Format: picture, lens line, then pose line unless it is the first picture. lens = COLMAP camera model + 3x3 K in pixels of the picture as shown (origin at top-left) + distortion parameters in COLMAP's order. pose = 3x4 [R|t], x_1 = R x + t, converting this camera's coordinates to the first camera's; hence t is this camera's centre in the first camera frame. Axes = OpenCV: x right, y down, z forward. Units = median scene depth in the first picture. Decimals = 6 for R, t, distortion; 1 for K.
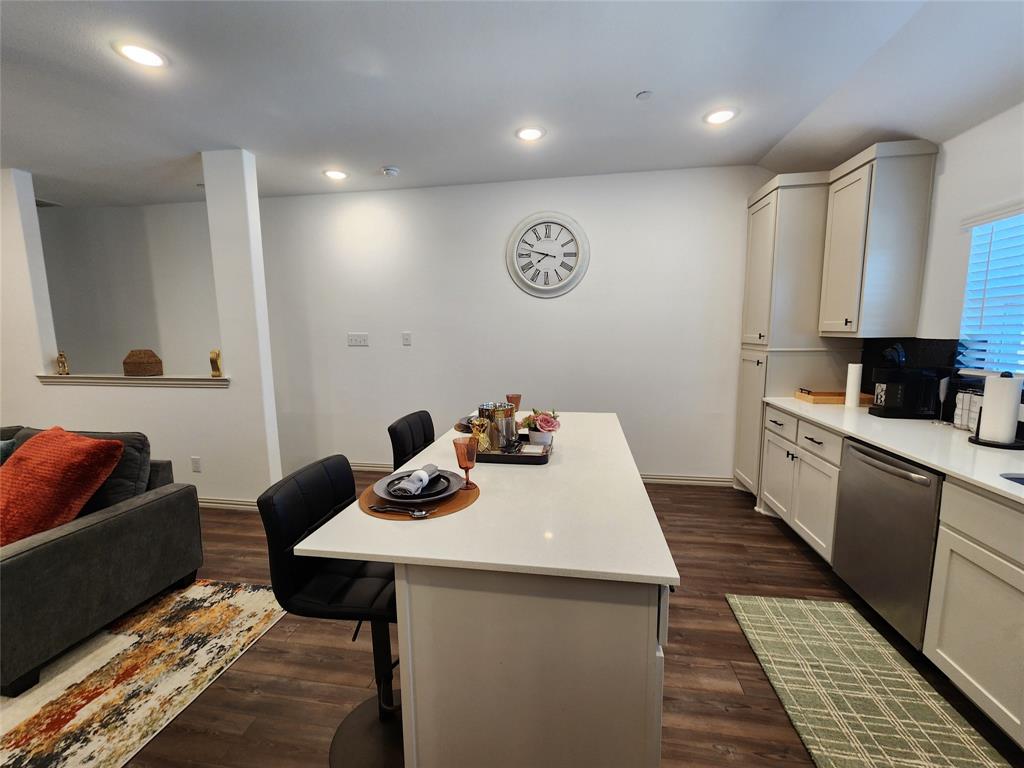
lens RADIAL K [[422.4, 0, 513.5], [0, 422.4, 384.7], [0, 0, 1]] dist [0.001326, -0.000036]
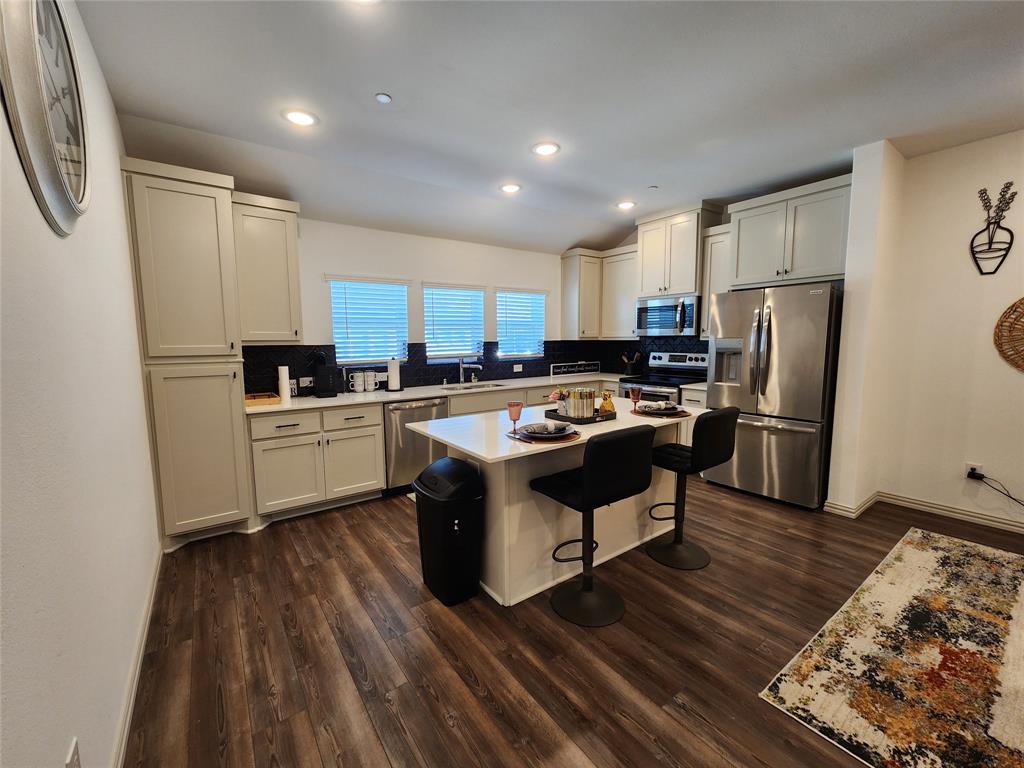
lens RADIAL K [[422.4, 0, 512.8], [0, 422.4, 383.9], [0, 0, 1]] dist [0.001326, -0.000036]
pose [[-0.712424, -0.058673, 0.699292, -0.708895], [0.106308, 0.975974, 0.190192, -0.211463], [-0.693650, 0.209838, -0.689070, 1.801991]]
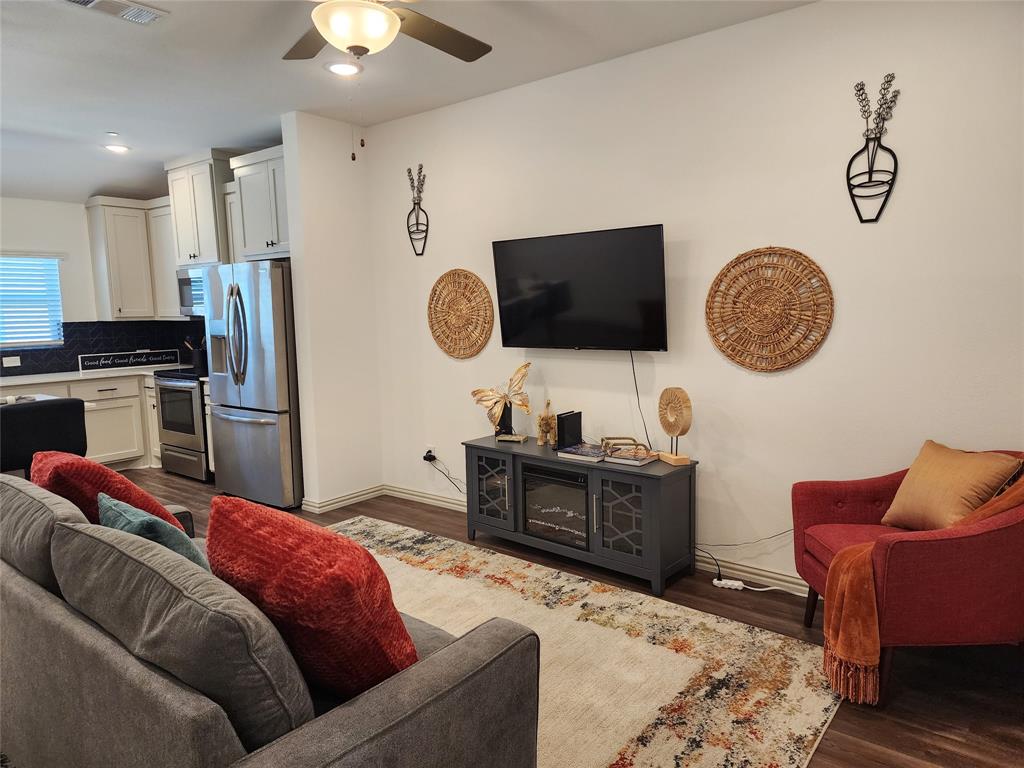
lens RADIAL K [[685.1, 0, 504.7], [0, 685.1, 390.7], [0, 0, 1]] dist [0.077106, -0.055156]
pose [[-0.865473, -0.035074, 0.499727, -2.203898], [0.091938, 0.969482, 0.227271, -0.188999], [-0.492448, 0.242641, -0.835835, 1.538160]]
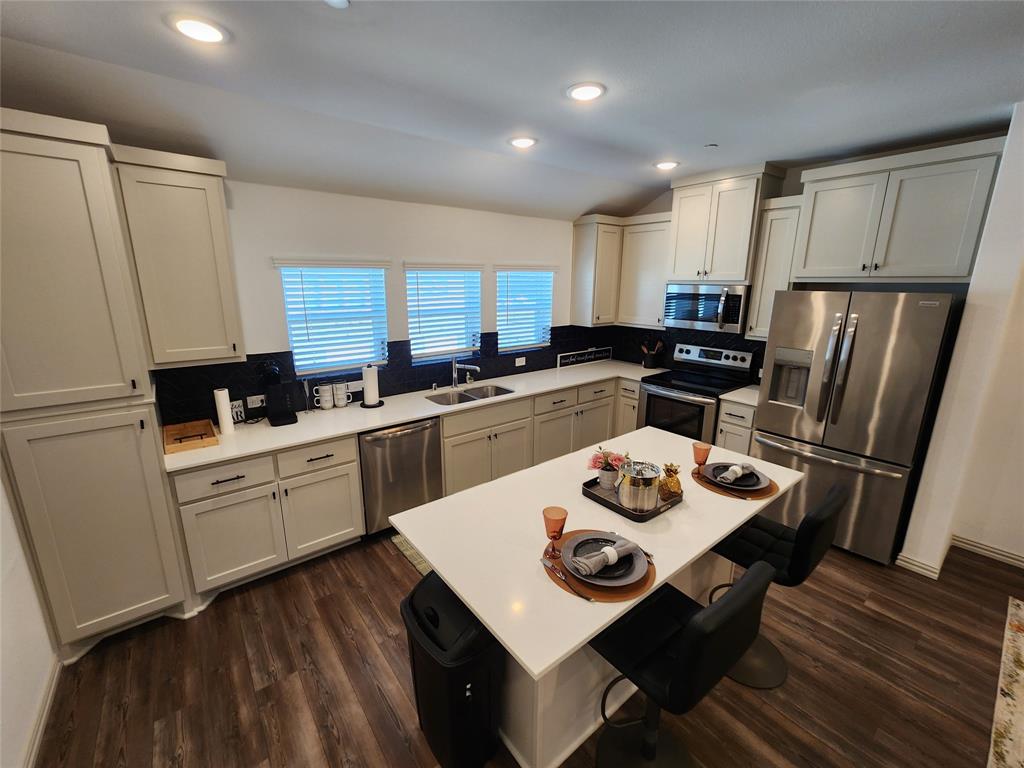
lens RADIAL K [[422.4, 0, 511.9], [0, 422.4, 381.7], [0, 0, 1]] dist [0.001326, -0.000036]
pose [[-0.738767, -0.149596, 0.657149, -0.361517], [0.090331, 0.944279, 0.316510, -0.391468], [-0.667880, 0.293188, -0.684089, 1.550290]]
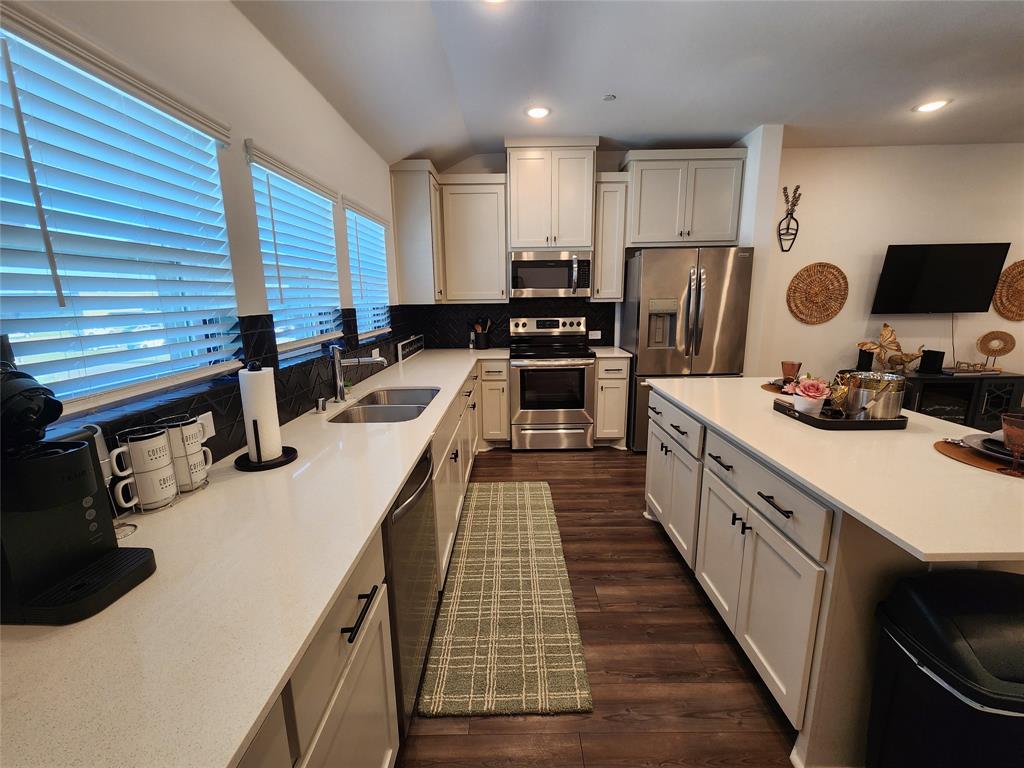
lens RADIAL K [[422.4, 0, 512.4], [0, 422.4, 381.4], [0, 0, 1]] dist [0.001326, -0.000036]
pose [[-0.987435, 0.054799, -0.148221, 0.716731], [0.004937, 0.948190, 0.317666, -0.189575], [0.157949, 0.312943, -0.936546, 1.484925]]
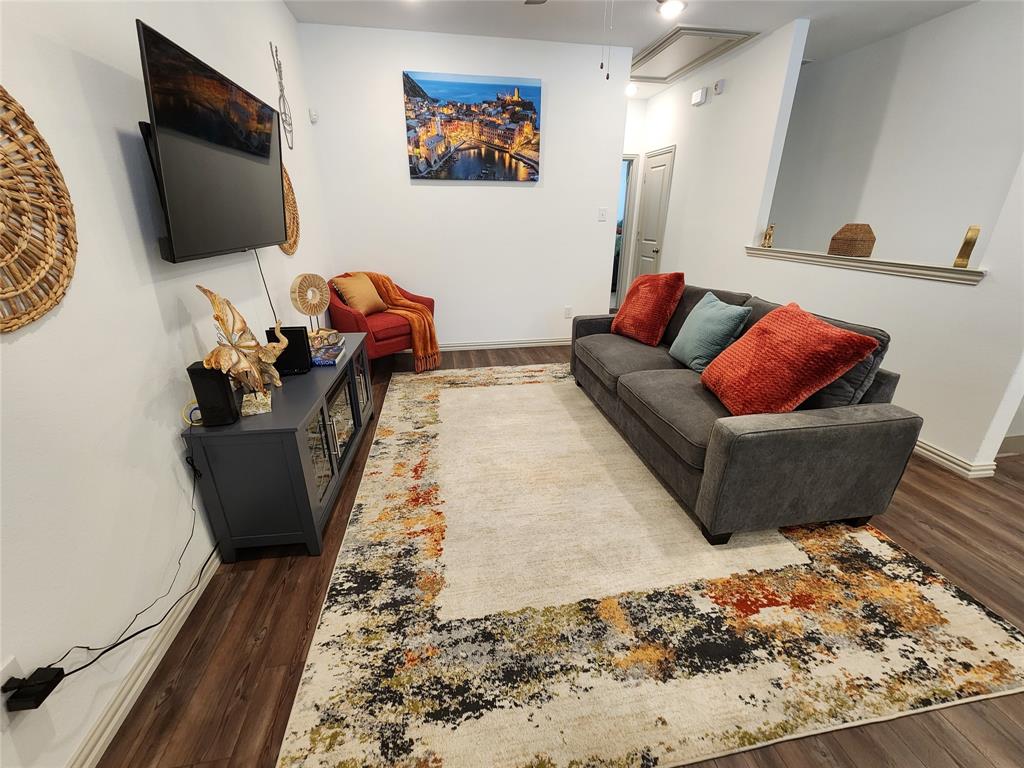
lens RADIAL K [[422.4, 0, 513.5], [0, 422.4, 383.2], [0, 0, 1]] dist [0.001326, -0.000036]
pose [[0.327390, 0.357141, -0.874795, -0.411060], [-0.125922, 0.934050, 0.334206, 0.031084], [0.936461, 0.000741, 0.350771, 0.099494]]
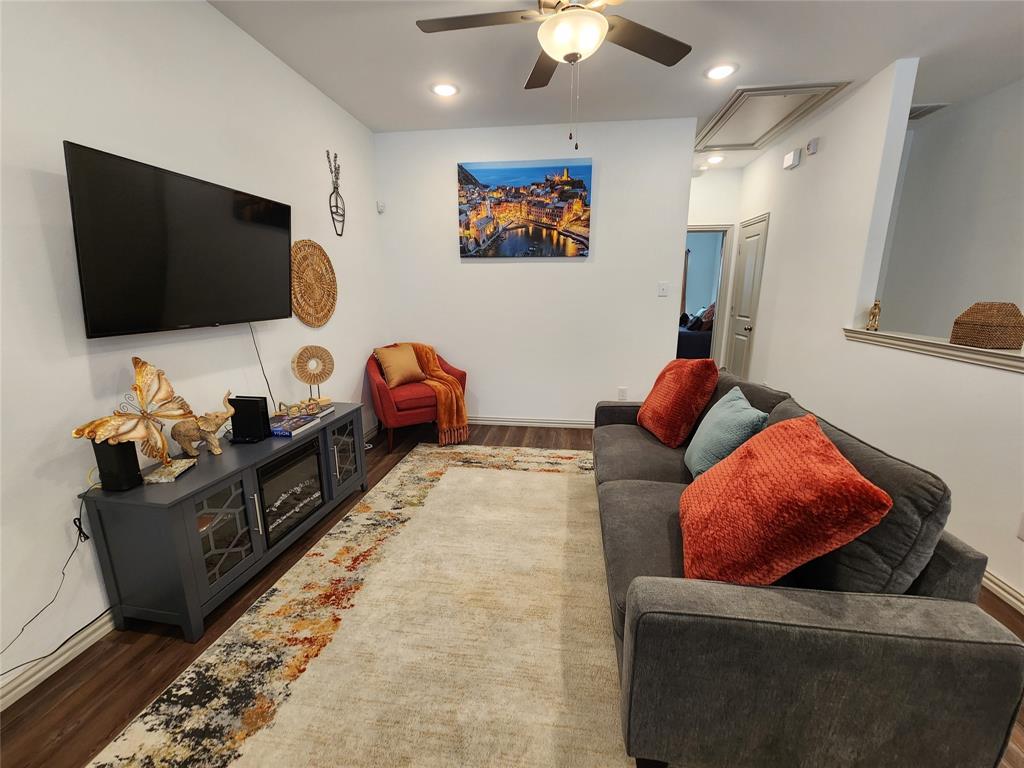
lens RADIAL K [[422.4, 0, 514.5], [0, 422.4, 385.1], [0, 0, 1]] dist [0.001326, -0.000036]
pose [[0.024516, 0.232528, -0.972281, -0.482167], [-0.125828, 0.965556, 0.227747, -0.035359], [0.991749, 0.116757, 0.052930, 0.517953]]
